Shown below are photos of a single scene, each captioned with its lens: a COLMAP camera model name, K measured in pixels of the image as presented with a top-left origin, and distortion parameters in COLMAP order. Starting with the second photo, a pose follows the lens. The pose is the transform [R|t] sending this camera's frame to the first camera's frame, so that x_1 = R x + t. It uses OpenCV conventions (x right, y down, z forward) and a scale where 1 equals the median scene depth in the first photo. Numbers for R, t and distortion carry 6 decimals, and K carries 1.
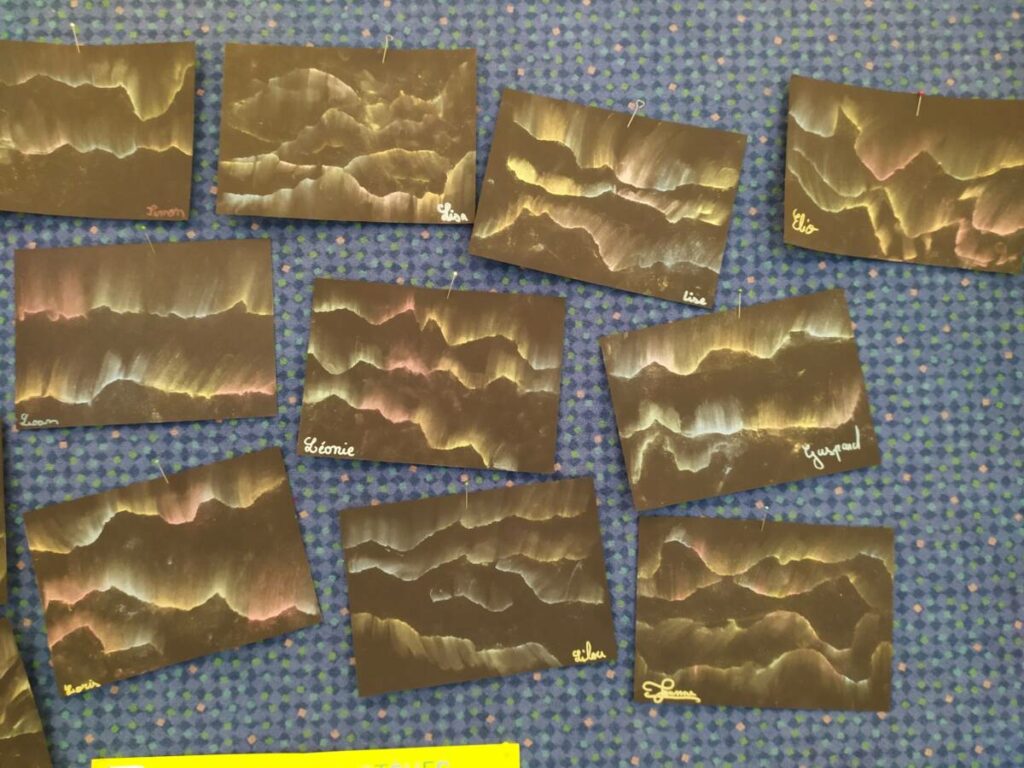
lens RADIAL K [[810.1, 0, 511.9], [0, 810.1, 370.9], [0, 0, 1]] dist [0.117822, -0.089188]
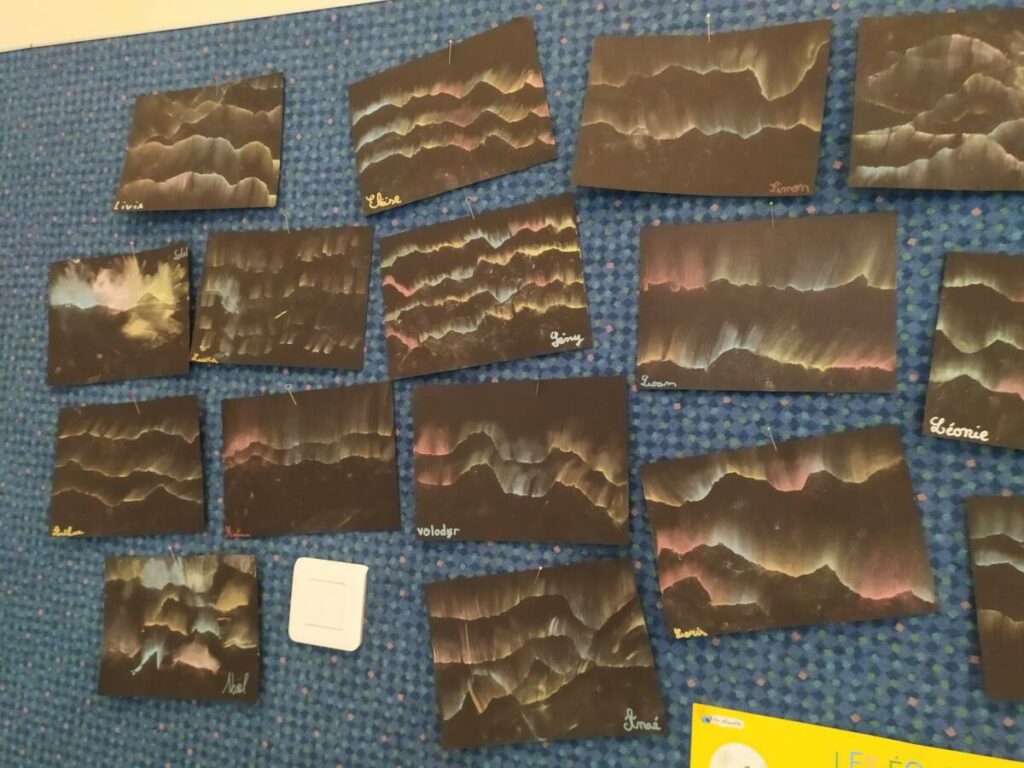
lens RADIAL K [[810.1, 0, 511.9], [0, 810.1, 370.9], [0, 0, 1]] dist [0.117822, -0.089188]
pose [[0.951833, 0.056567, -0.301355, -0.426315], [-0.060298, 0.998176, -0.003085, 0.059413], [0.300630, 0.021107, 0.953507, -0.076039]]
